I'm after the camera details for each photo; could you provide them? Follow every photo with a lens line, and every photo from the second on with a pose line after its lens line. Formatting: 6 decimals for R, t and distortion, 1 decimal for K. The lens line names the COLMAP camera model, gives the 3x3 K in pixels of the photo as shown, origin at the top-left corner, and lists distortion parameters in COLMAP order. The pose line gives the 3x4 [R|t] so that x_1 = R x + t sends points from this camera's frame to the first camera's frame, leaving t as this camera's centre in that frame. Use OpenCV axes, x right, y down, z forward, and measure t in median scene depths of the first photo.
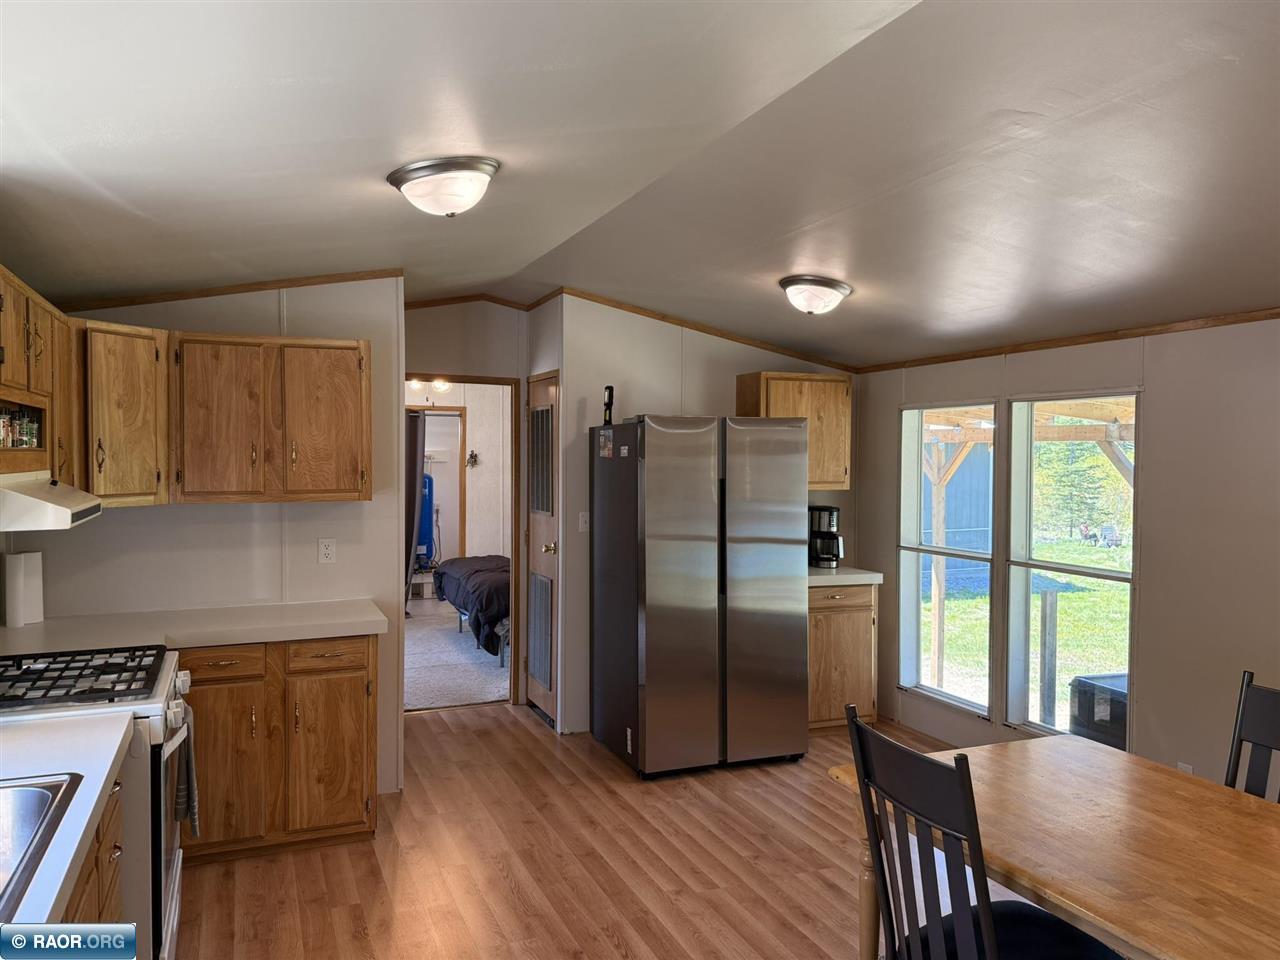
lens RADIAL K [[950.0, 0, 640.0], [0, 950.0, 480.0], [0, 0, 1]] dist [0.008369, -0.004340]
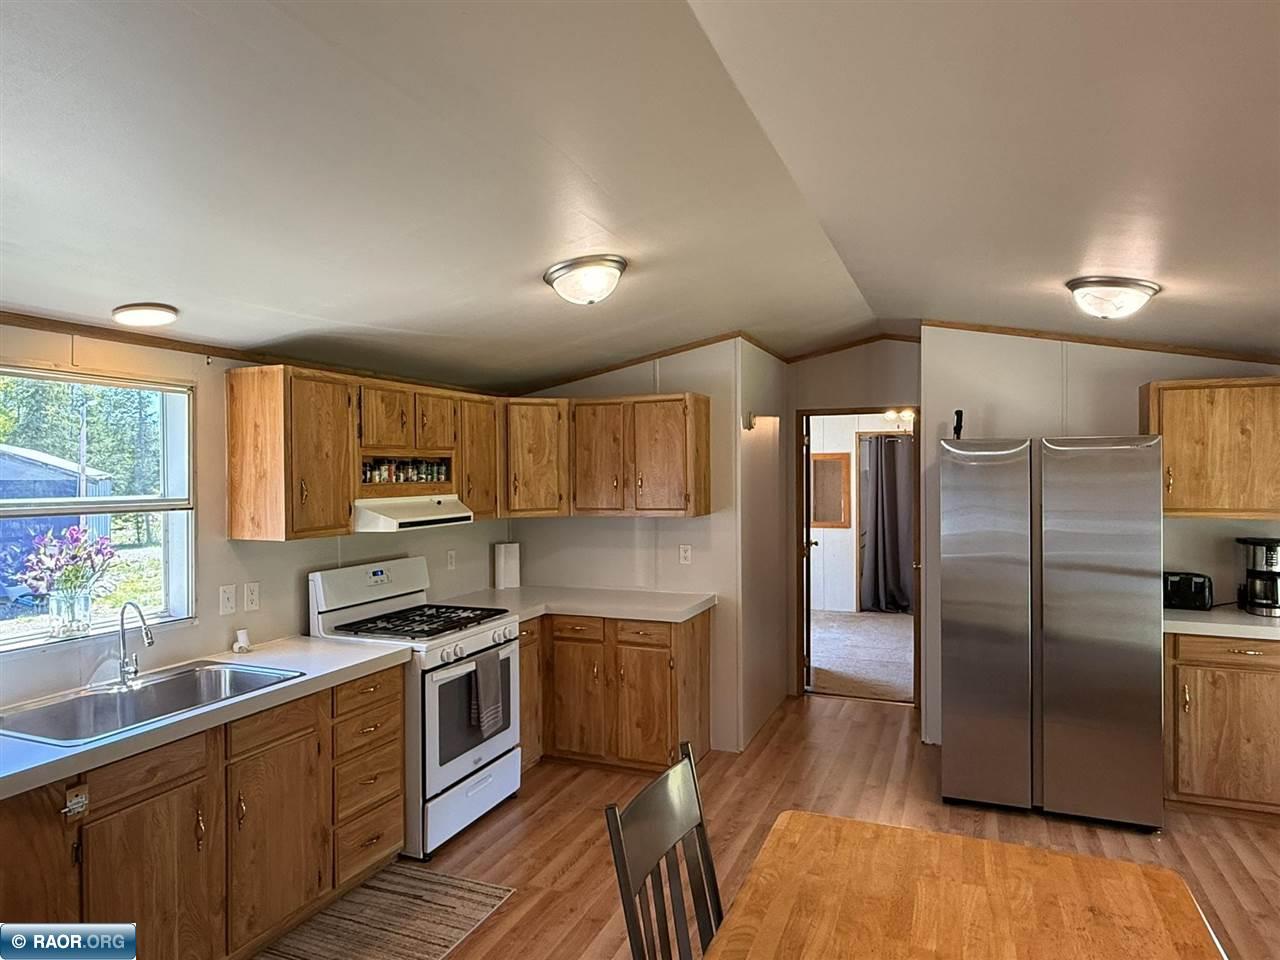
lens RADIAL K [[784.1, 0, 640.0], [0, 784.1, 480.0], [0, 0, 1]] dist [-0.003357, 0.002331]
pose [[0.703402, -0.001342, -0.710791, 0.448115], [-0.006813, 0.999940, -0.008630, -0.020616], [0.710759, 0.010913, 0.703350, 0.220231]]
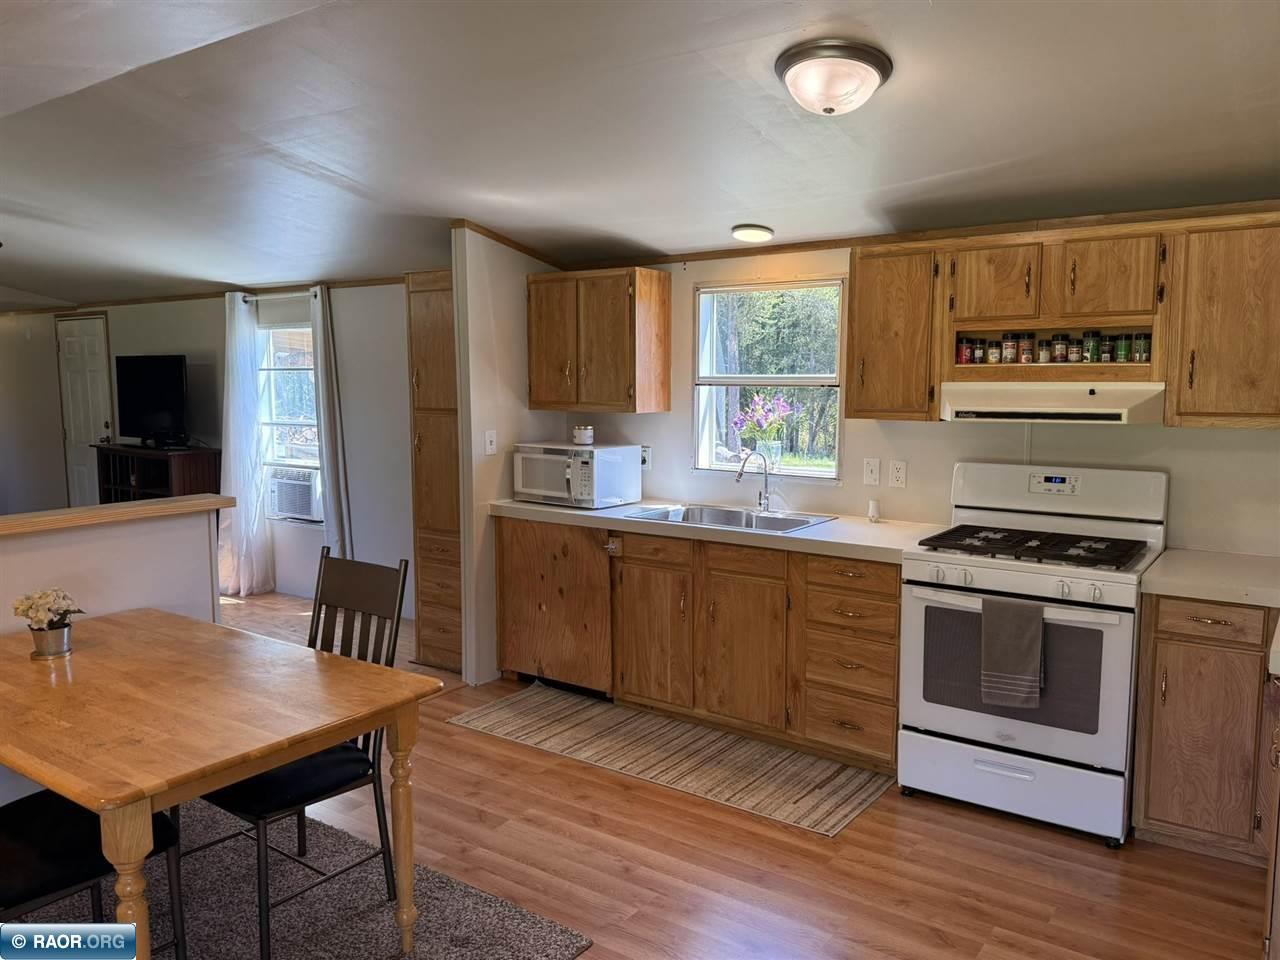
lens RADIAL K [[950.0, 0, 640.0], [0, 950.0, 480.0], [0, 0, 1]] dist [0.008369, -0.004340]
pose [[-0.854255, 0.053624, -0.517081, 0.349632], [-0.013683, 0.992002, 0.125482, -0.022187], [0.519674, 0.114268, -0.846689, 1.292955]]
